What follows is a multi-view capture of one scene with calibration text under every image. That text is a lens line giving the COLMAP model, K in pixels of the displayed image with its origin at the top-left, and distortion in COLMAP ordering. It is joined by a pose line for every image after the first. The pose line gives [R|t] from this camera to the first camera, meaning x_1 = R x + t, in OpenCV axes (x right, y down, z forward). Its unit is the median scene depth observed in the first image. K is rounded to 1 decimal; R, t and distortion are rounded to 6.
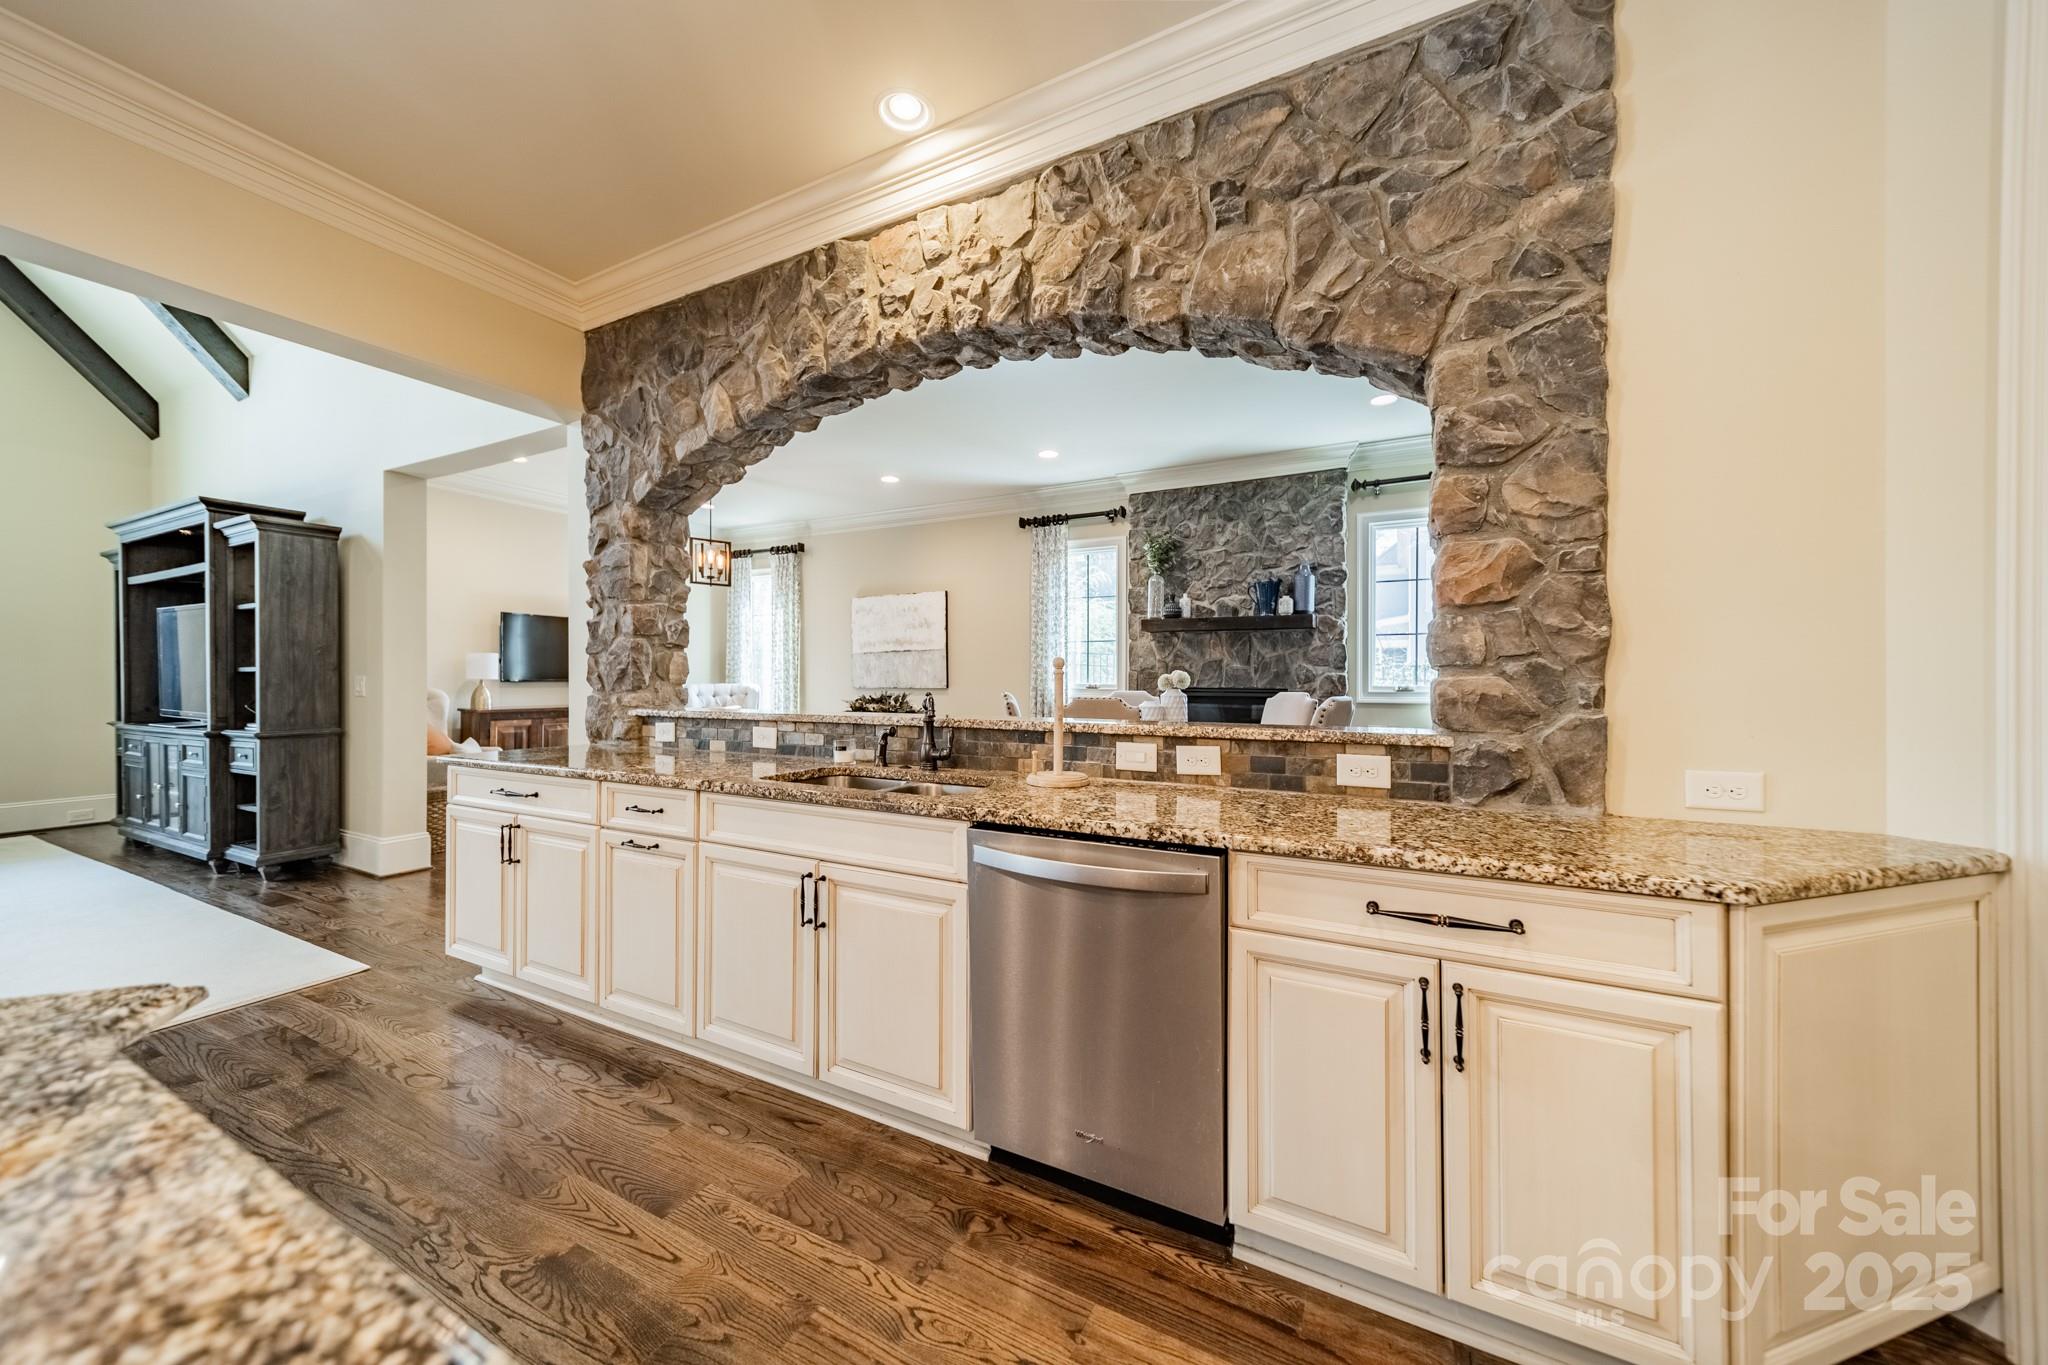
lens RADIAL K [[718.7, 0, 1025.4], [0, 718.7, 676.6], [0, 0, 1]] dist [0.008487, 0.000126]
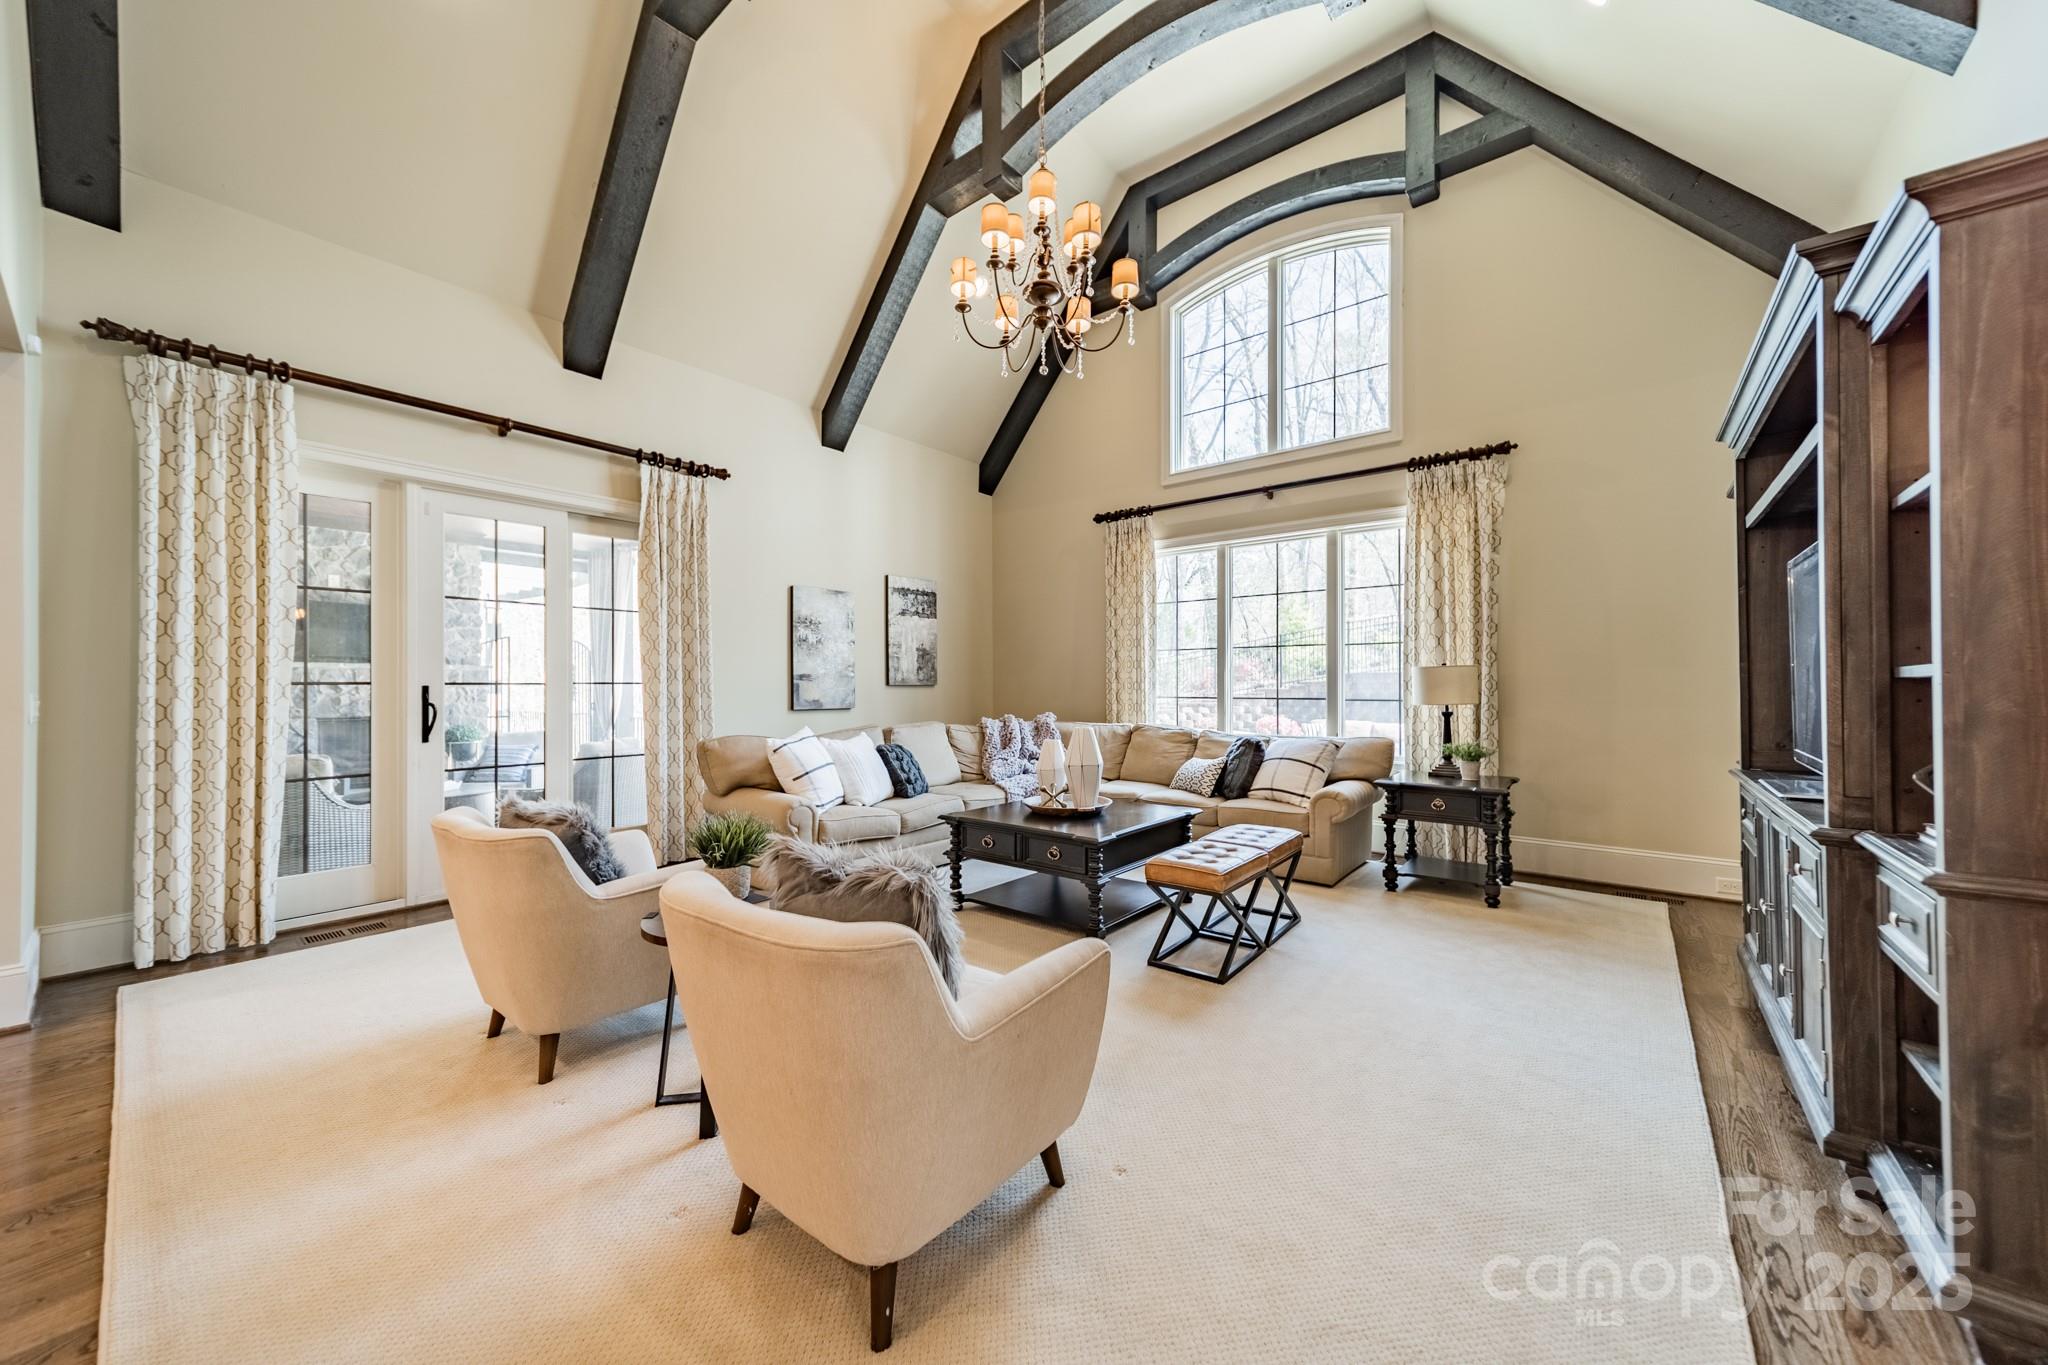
lens RADIAL K [[718.7, 0, 1025.9], [0, 718.7, 683.2], [0, 0, 1]] dist [0.008487, 0.000126]
pose [[-0.206698, -0.003091, -0.978400, -0.642703], [0.004505, 0.999981, -0.004111, -0.004495], [0.978394, -0.005258, -0.206680, 0.654068]]
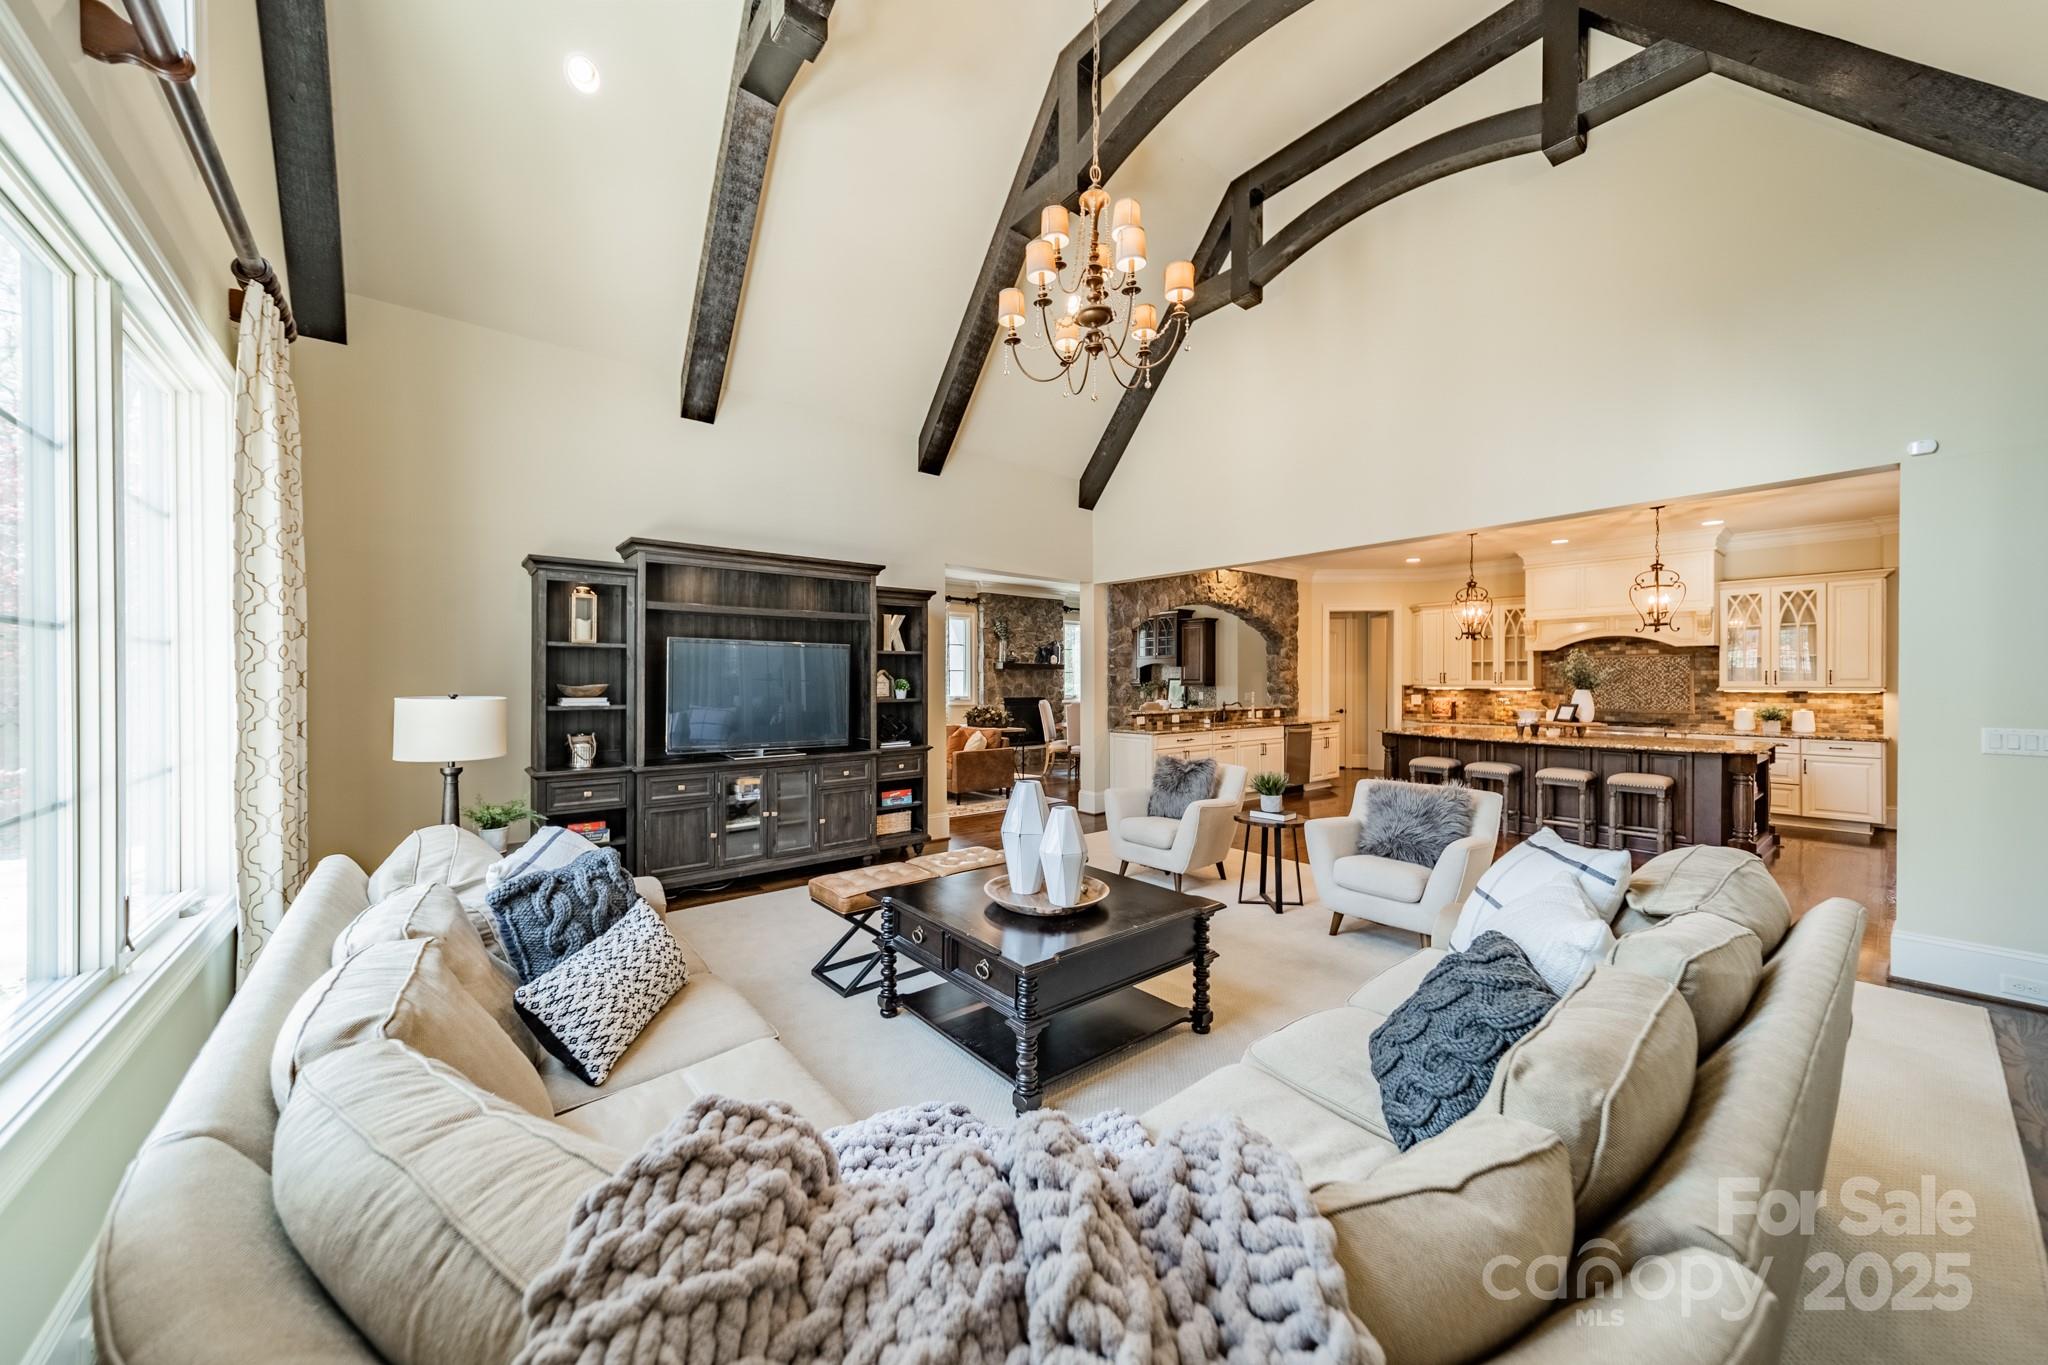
lens RADIAL K [[718.7, 0, 1023.8], [0, 718.7, 681.7], [0, 0, 1]] dist [0.008487, 0.000126]
pose [[0.391412, -0.002033, 0.920214, -2.147573], [-0.002915, 0.999990, 0.003449, -0.048058], [-0.920211, -0.004032, 0.391402, 0.275645]]
